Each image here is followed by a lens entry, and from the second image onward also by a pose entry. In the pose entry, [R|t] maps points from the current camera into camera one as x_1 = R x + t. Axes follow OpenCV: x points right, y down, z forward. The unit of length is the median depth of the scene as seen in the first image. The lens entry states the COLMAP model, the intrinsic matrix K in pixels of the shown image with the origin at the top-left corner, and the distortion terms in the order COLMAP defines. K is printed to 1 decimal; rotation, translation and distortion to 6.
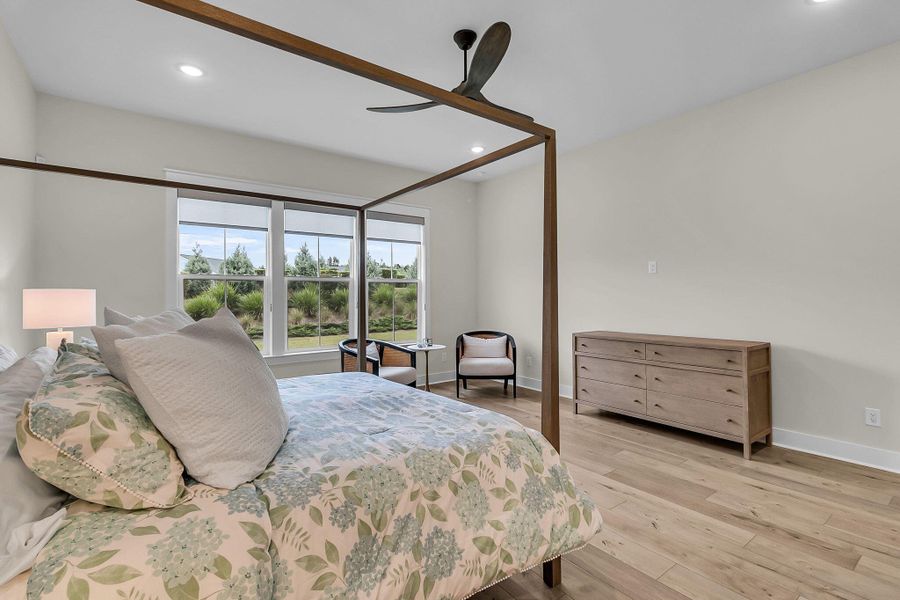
lens RADIAL K [[418.4, 0, 453.9], [0, 418.4, 289.1], [0, 0, 1]] dist [0.001793, 0.000555]
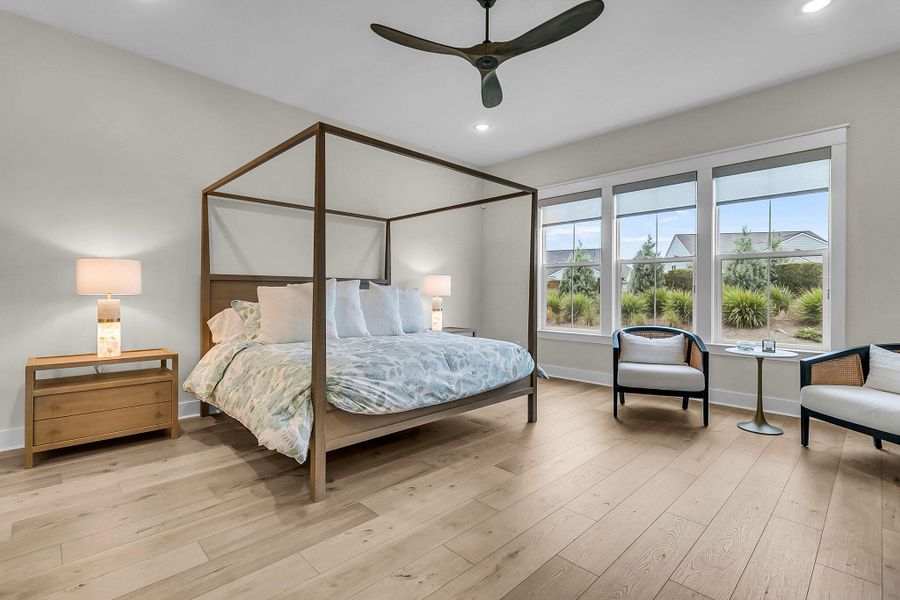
lens RADIAL K [[418.4, 0, 453.9], [0, 418.4, 289.1], [0, 0, 1]] dist [0.001793, 0.000555]
pose [[0.130729, -0.001704, -0.991417, 0.594904], [0.009864, 0.999951, -0.000418, 0.039146], [0.991369, -0.009725, 0.130739, 0.496488]]
